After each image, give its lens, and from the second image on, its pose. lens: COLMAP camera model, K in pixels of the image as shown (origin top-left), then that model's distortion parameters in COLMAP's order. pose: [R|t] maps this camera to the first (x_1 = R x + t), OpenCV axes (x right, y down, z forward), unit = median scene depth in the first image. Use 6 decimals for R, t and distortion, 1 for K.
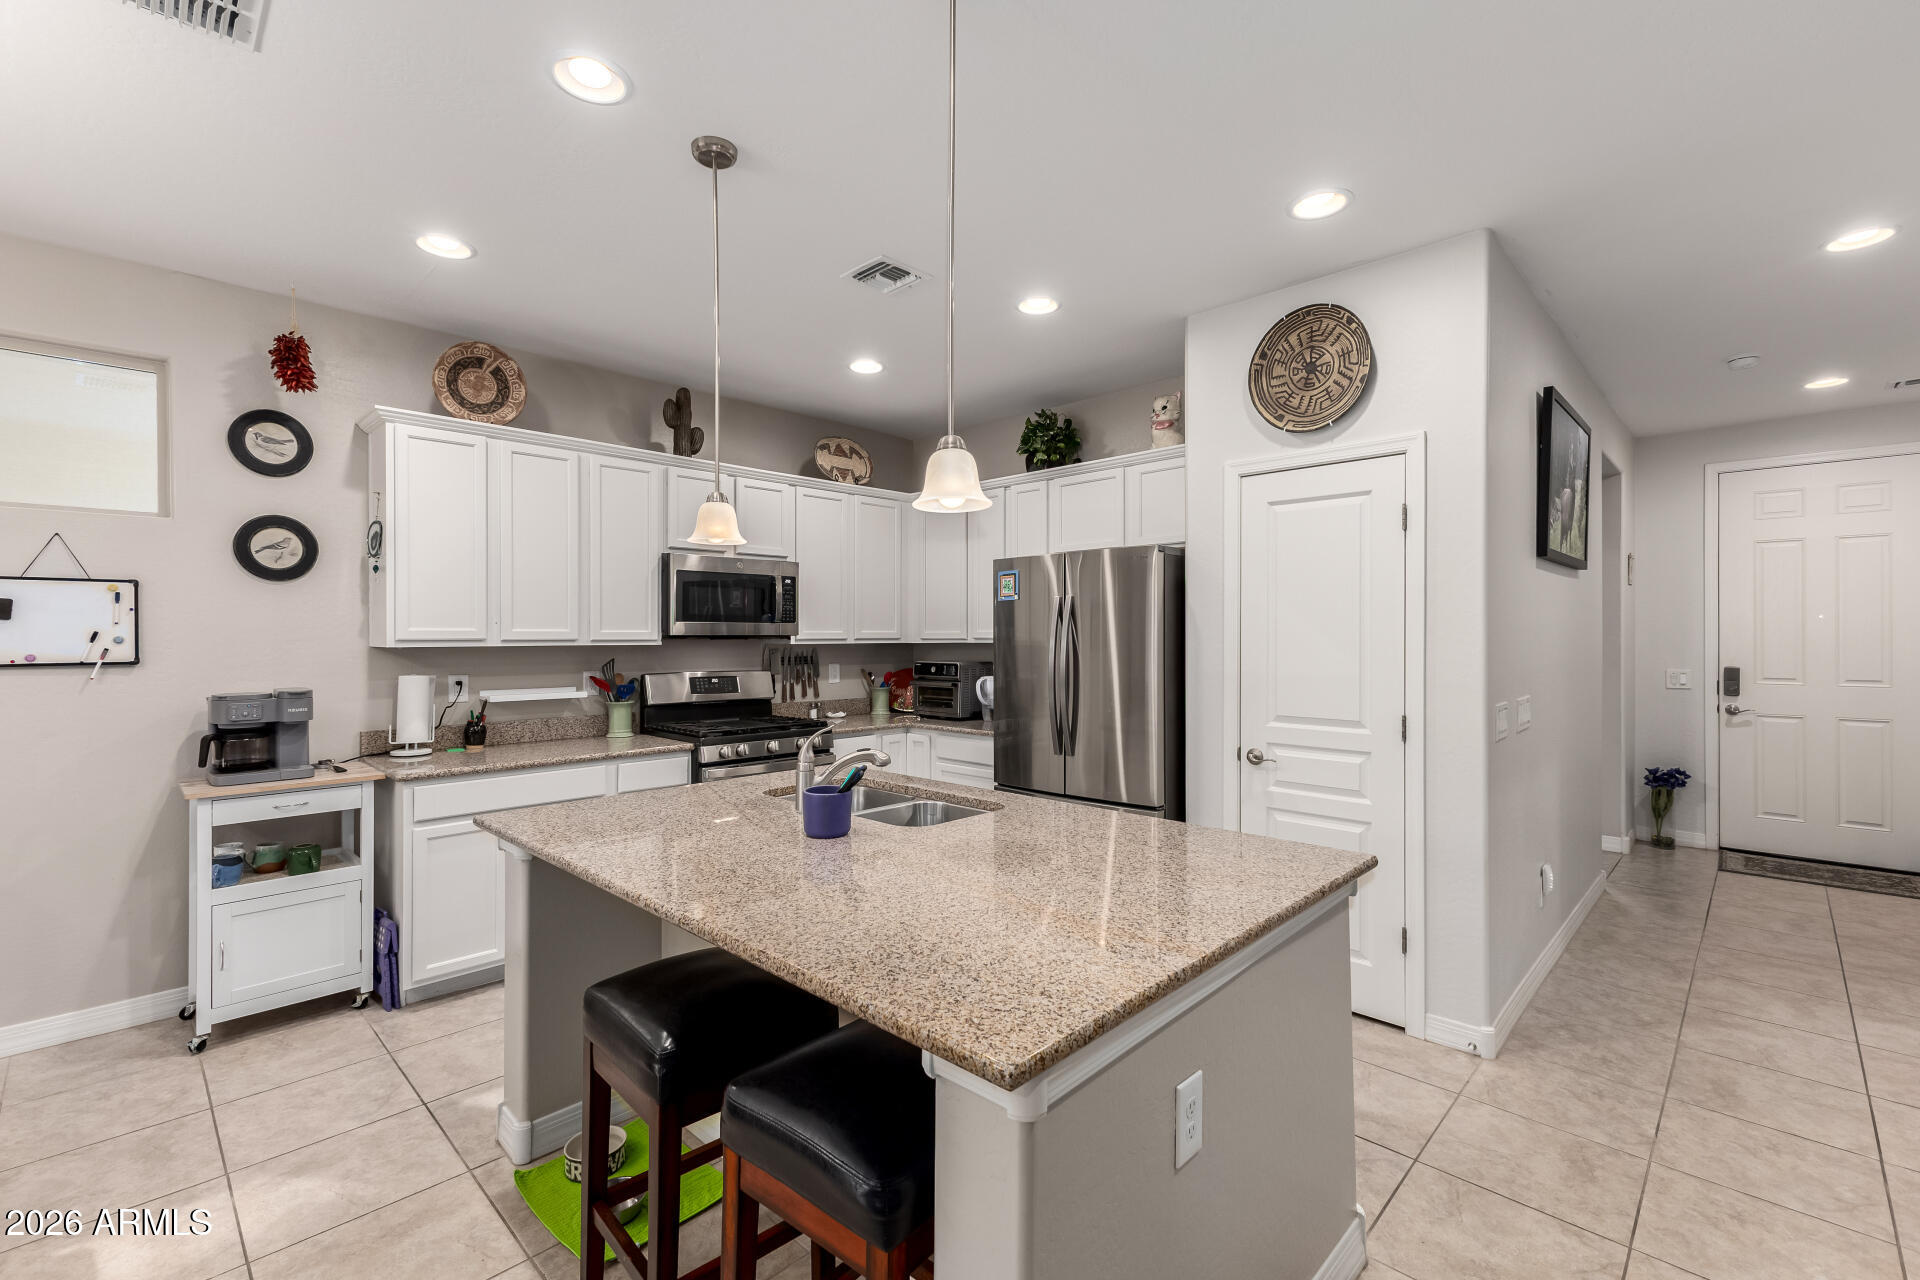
lens RADIAL K [[816.2, 0, 940.9], [0, 816.2, 633.8], [0, 0, 1]] dist [-0.001525, -0.000268]
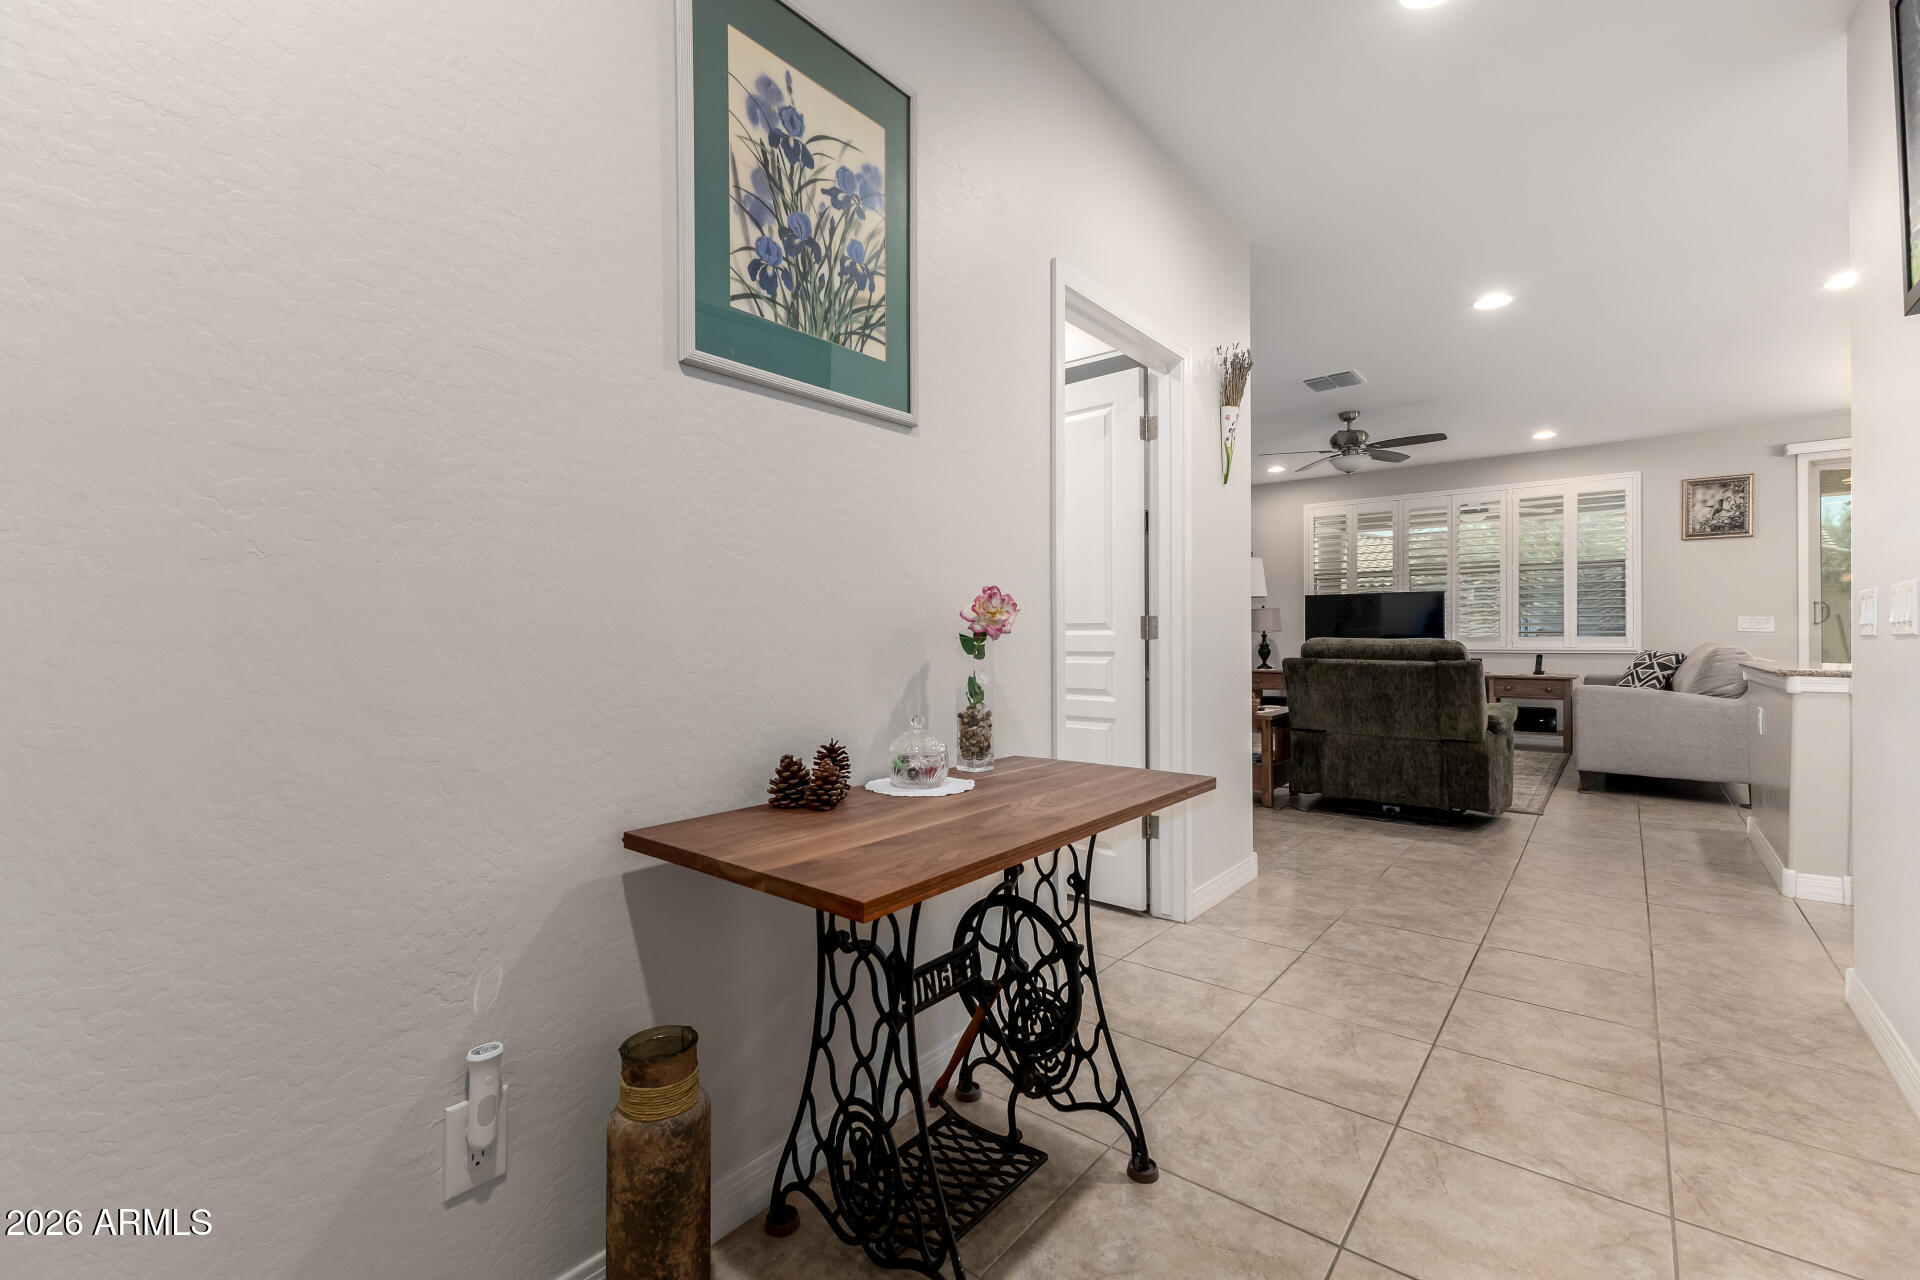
lens RADIAL K [[816.2, 0, 940.9], [0, 816.2, 633.8], [0, 0, 1]] dist [-0.001525, -0.000268]
pose [[-0.995443, 0.003757, -0.095286, 1.244418], [0.004390, 0.999970, -0.006438, 0.101648], [0.095259, -0.006827, -0.995429, 1.286276]]
